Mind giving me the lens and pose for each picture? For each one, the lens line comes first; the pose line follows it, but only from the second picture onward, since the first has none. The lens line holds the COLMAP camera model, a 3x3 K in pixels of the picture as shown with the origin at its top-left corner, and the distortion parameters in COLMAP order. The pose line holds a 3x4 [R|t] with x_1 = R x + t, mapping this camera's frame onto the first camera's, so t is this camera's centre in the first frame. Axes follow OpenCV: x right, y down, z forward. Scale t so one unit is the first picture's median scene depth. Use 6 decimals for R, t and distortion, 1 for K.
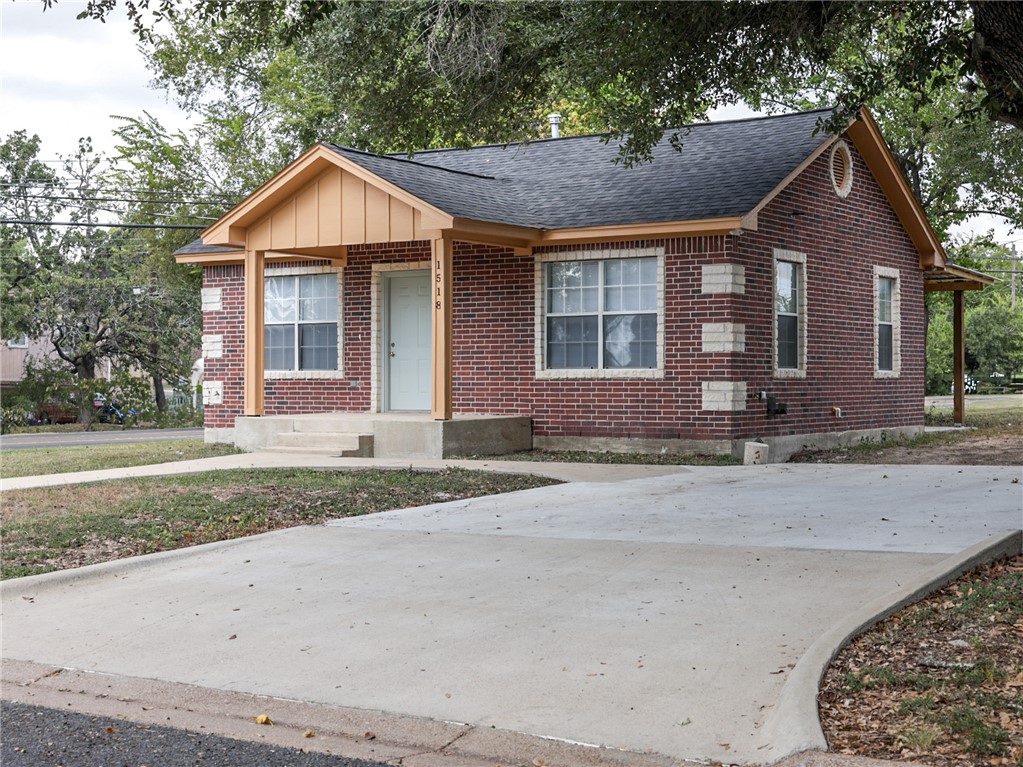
lens RADIAL K [[1514.9, 0, 508.7], [0, 1514.9, 384.5], [0, 0, 1]] dist [-0.041114, 0.000000]
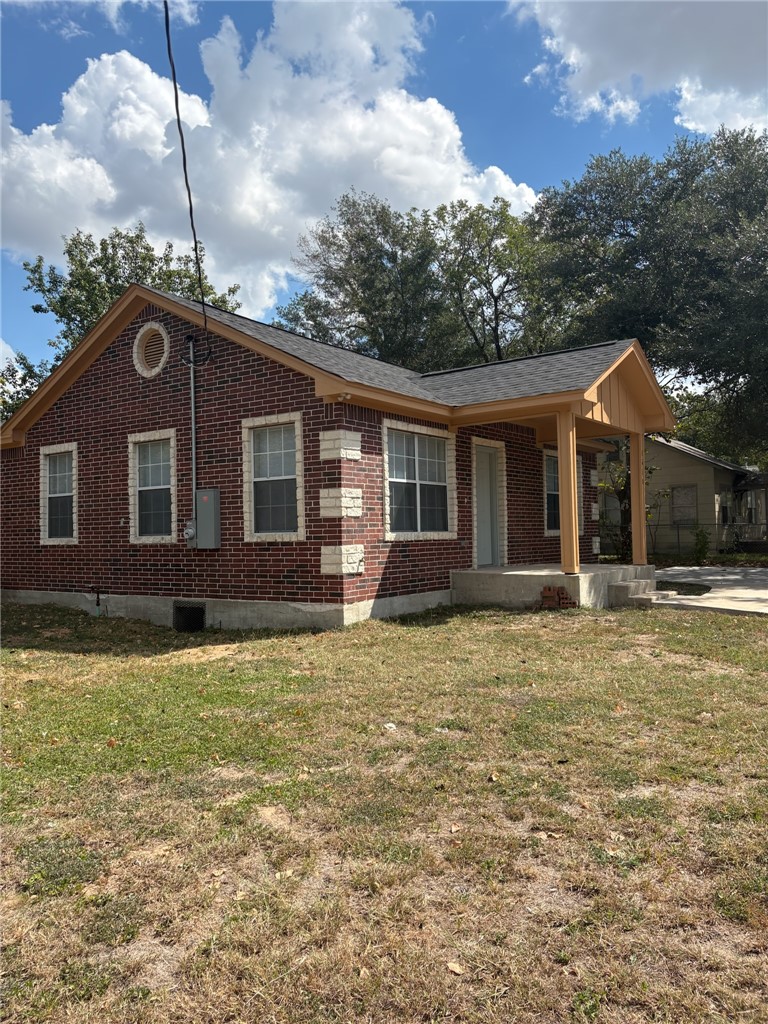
lens RADIAL K [[776.3, 0, 382.7], [0, 776.3, 510.7], [0, 0, 1]] dist [0.053879, -0.031115]
pose [[0.028245, 0.029202, 0.999174, -0.719880], [0.019595, 0.999365, -0.029762, -0.009463], [-0.999409, 0.020419, 0.027655, 1.139550]]
